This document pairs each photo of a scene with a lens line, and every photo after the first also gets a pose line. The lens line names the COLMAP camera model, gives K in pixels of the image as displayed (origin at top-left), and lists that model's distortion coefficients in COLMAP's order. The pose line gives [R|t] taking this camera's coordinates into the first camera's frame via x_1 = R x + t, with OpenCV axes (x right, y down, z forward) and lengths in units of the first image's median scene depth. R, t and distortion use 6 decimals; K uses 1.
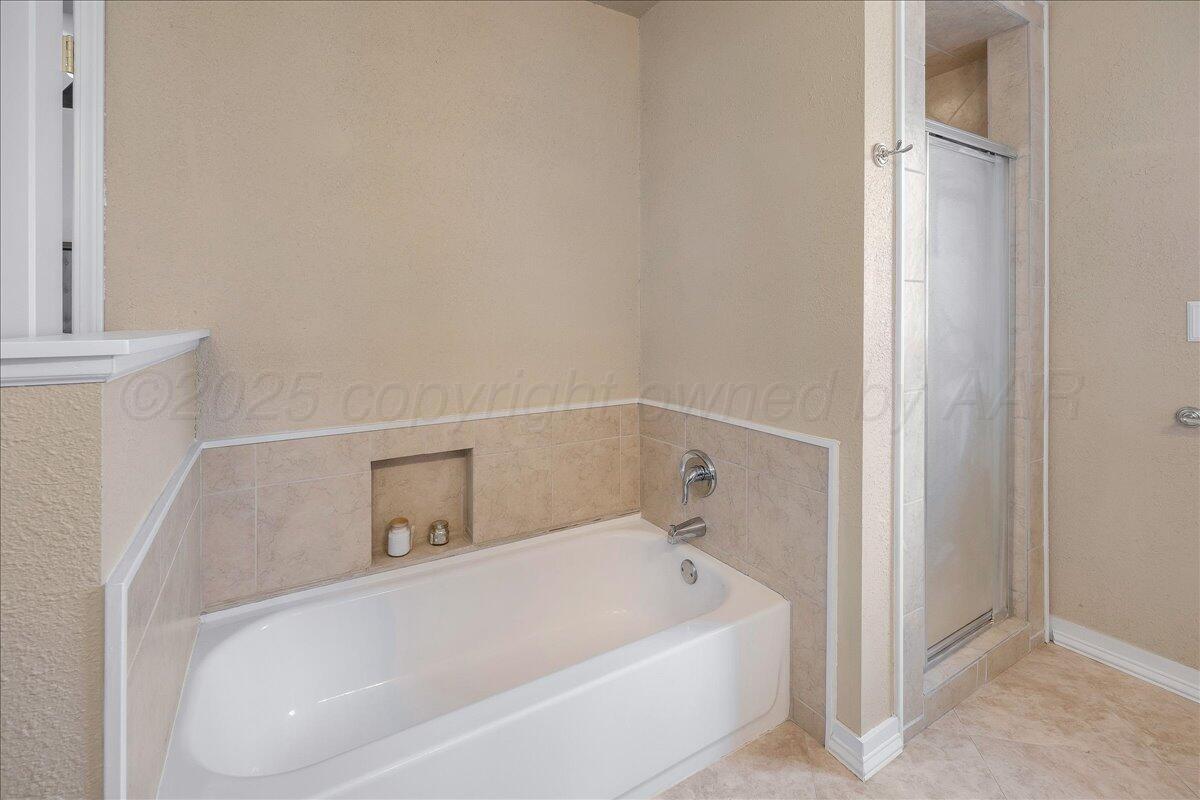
lens RADIAL K [[536.1, 0, 600.8], [0, 536.1, 321.6], [0, 0, 1]] dist [0.000989, 0.000182]
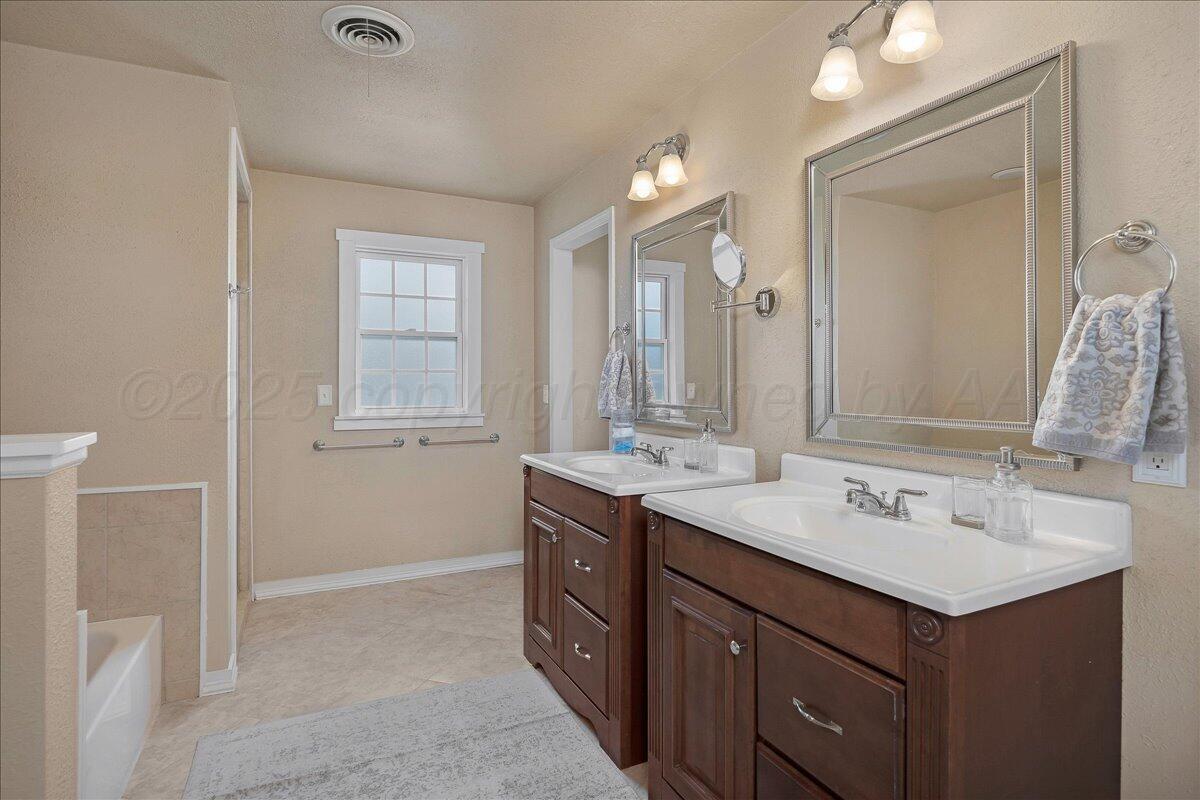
lens RADIAL K [[625.9, 0, 600.0], [0, 625.9, 400.0], [0, 0, 1]] dist [-0.001752, -0.000346]
pose [[0.090196, -0.026617, 0.995568, -1.083853], [-0.001452, 0.999638, 0.026857, -0.045185], [-0.995923, -0.003868, 0.090125, -0.207113]]
